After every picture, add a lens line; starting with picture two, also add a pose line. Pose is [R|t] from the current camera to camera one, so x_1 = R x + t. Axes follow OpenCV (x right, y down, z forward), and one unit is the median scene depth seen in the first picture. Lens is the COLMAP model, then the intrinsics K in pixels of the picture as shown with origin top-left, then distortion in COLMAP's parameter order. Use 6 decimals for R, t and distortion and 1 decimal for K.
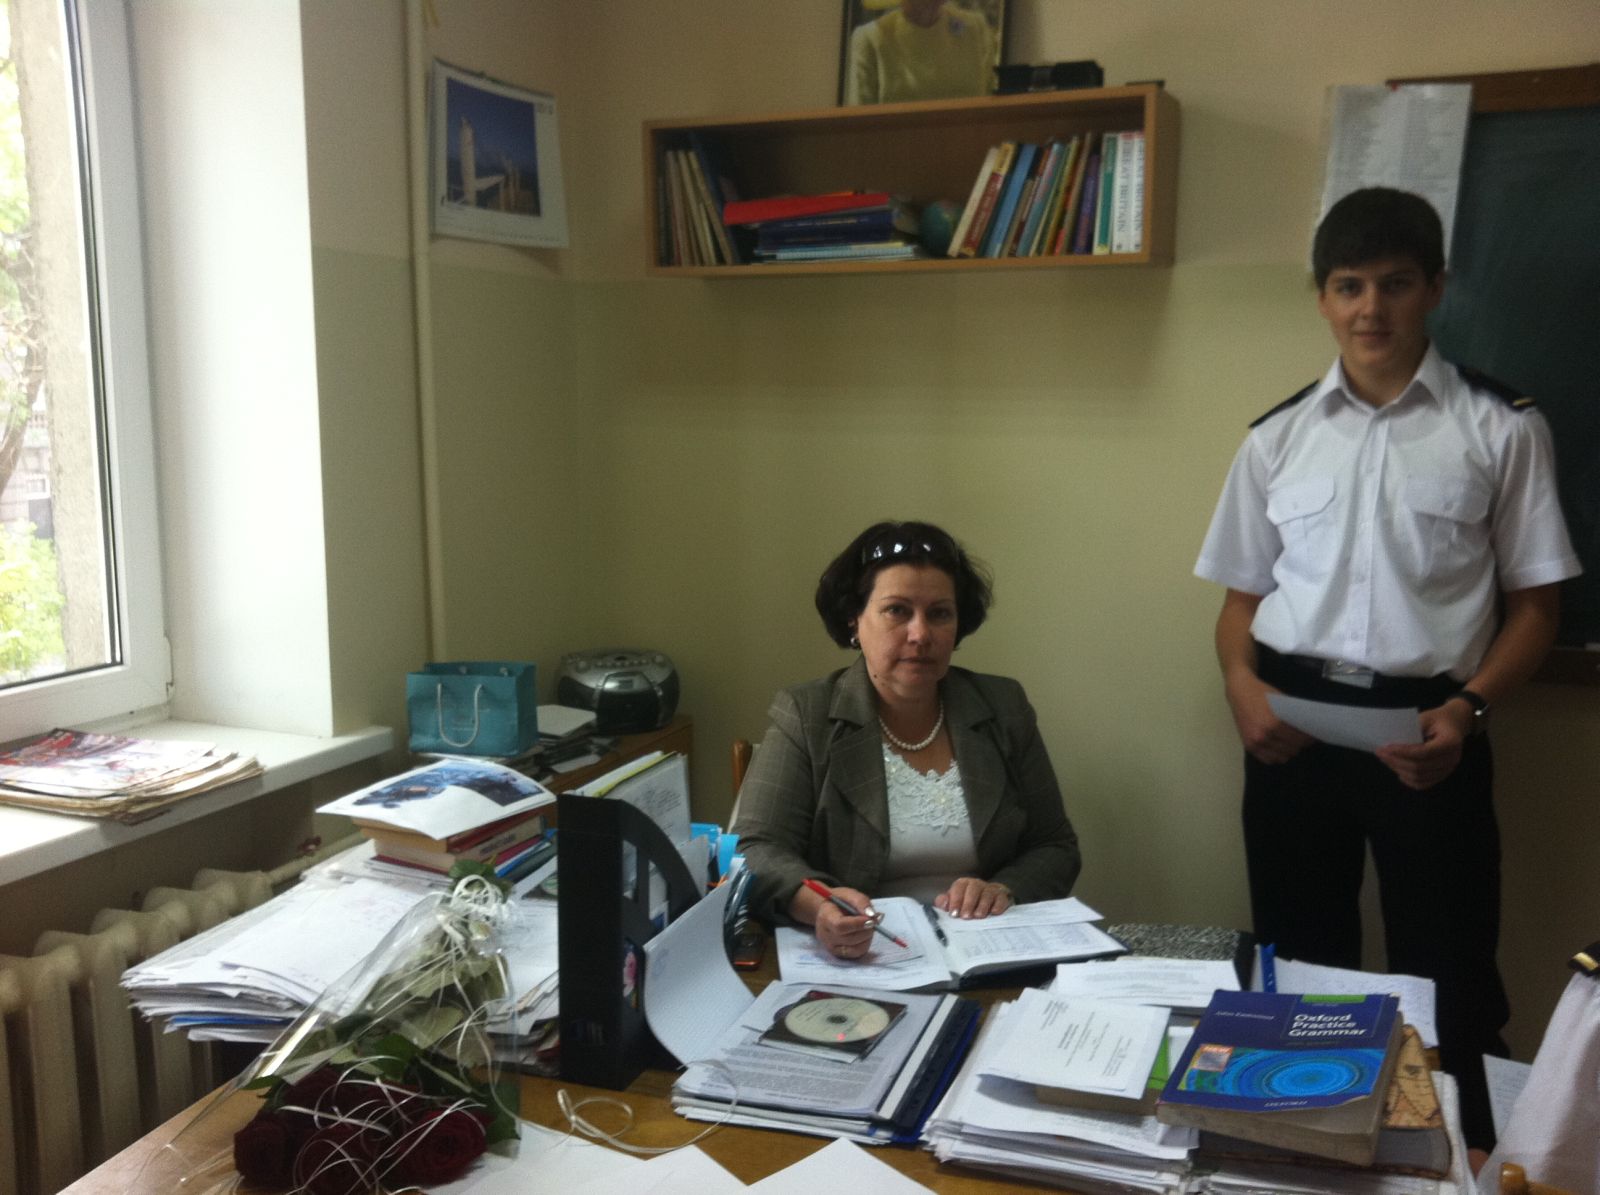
lens RADIAL K [[1612.3, 0, 800.0], [0, 1612.3, 597.5], [0, 0, 1]] dist [0.073329, 0.001234]
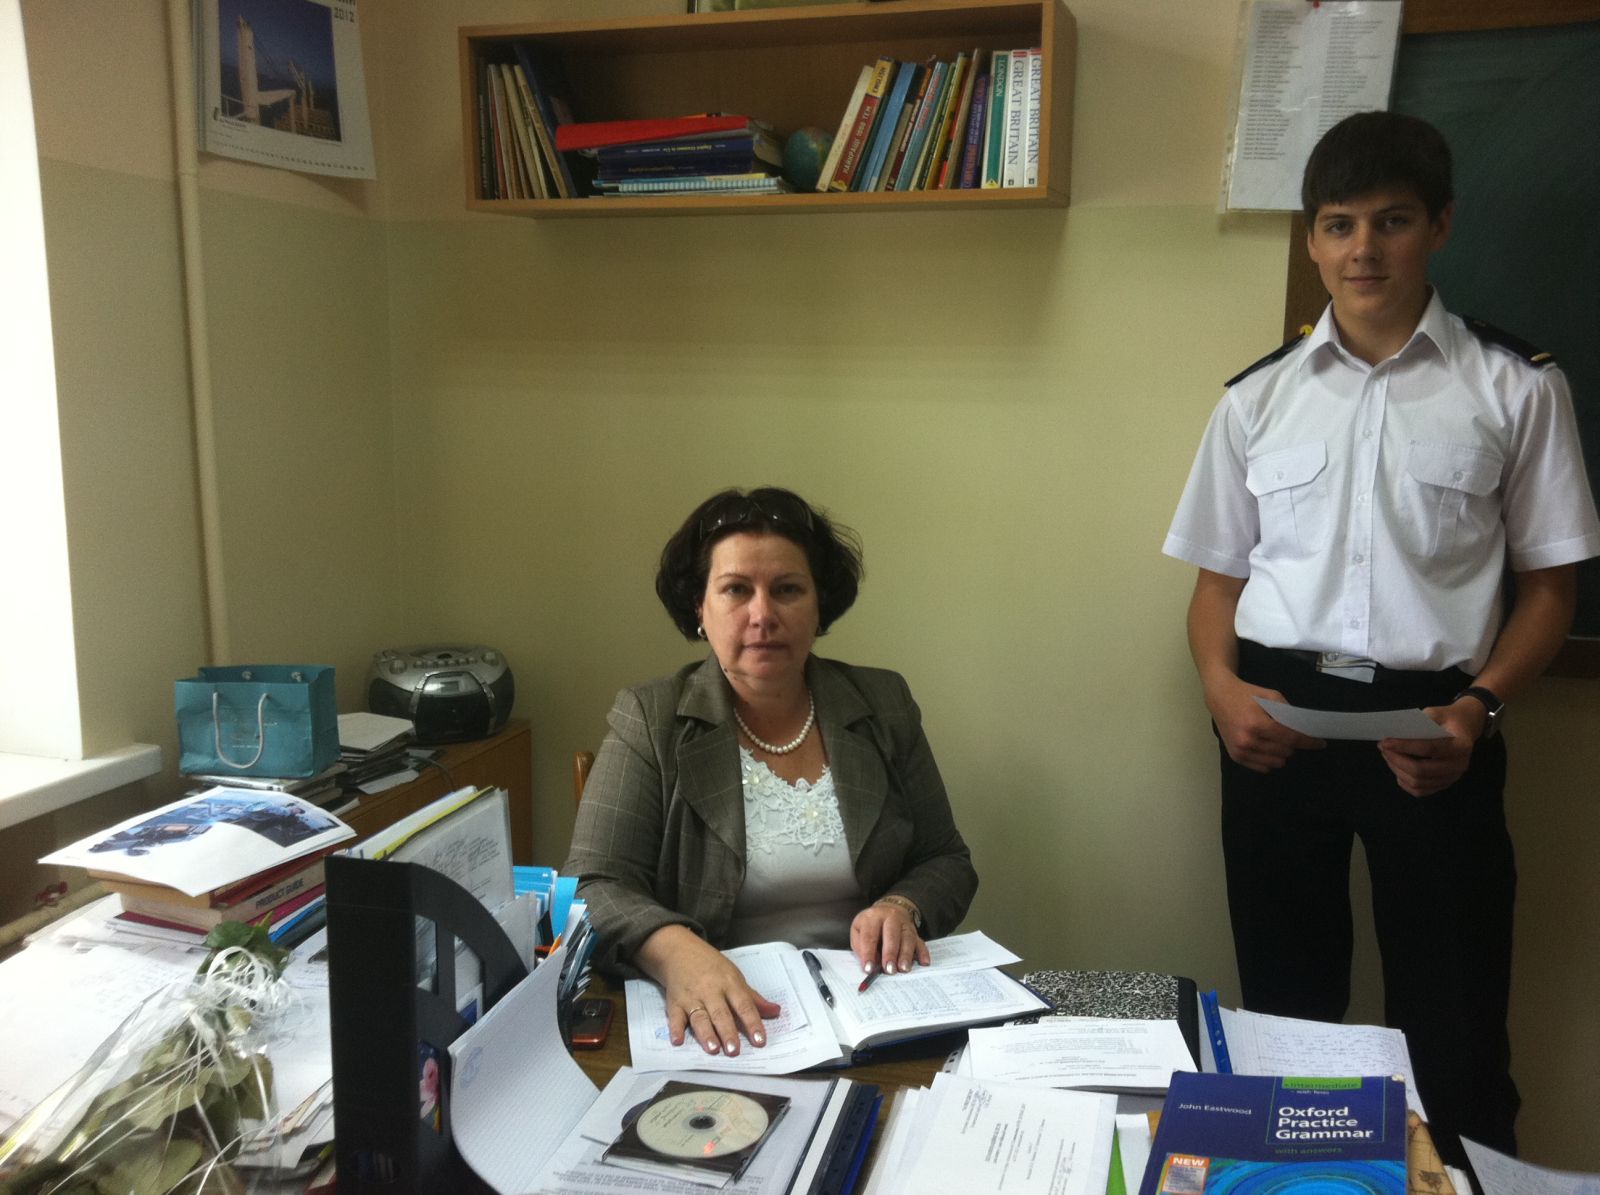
lens RADIAL K [[1374.5, 0, 797.7], [0, 1374.5, 630.9], [0, 0, 1]] dist [0.011583, 0.003814]
pose [[0.994676, -0.012585, 0.102283, 0.002721], [0.008369, 0.999102, 0.041537, -0.005524], [-0.102714, -0.040459, 0.993888, 0.277727]]
